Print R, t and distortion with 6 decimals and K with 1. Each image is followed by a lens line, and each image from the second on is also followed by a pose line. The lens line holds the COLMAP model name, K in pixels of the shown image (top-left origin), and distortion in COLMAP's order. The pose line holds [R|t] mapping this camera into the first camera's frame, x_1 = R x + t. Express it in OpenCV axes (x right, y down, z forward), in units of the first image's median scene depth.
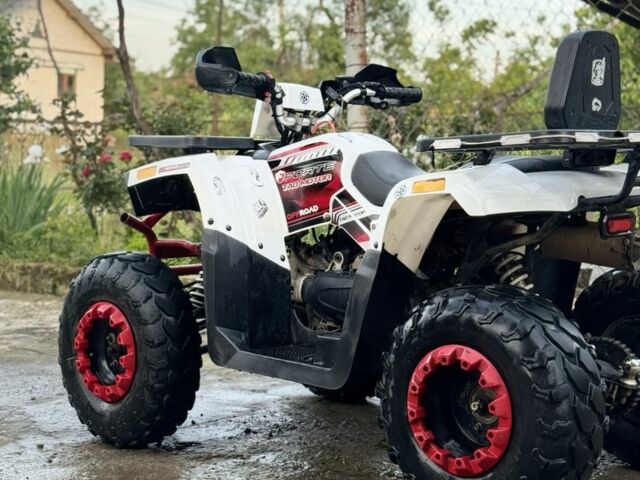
lens RADIAL K [[1339.0, 0, 320.0], [0, 1339.0, 240.0], [0, 0, 1]] dist [0.144553, -0.057070]
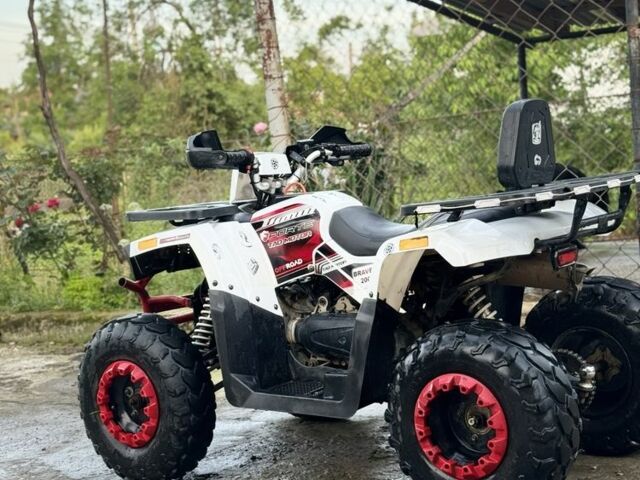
lens RADIAL K [[1339.0, 0, 320.0], [0, 1339.0, 240.0], [0, 0, 1]] dist [0.144553, -0.057070]
pose [[0.990207, -0.097685, 0.099741, -0.101632], [0.097221, 0.995217, 0.009515, -0.052264], [-0.100193, 0.000275, 0.994968, -0.158462]]
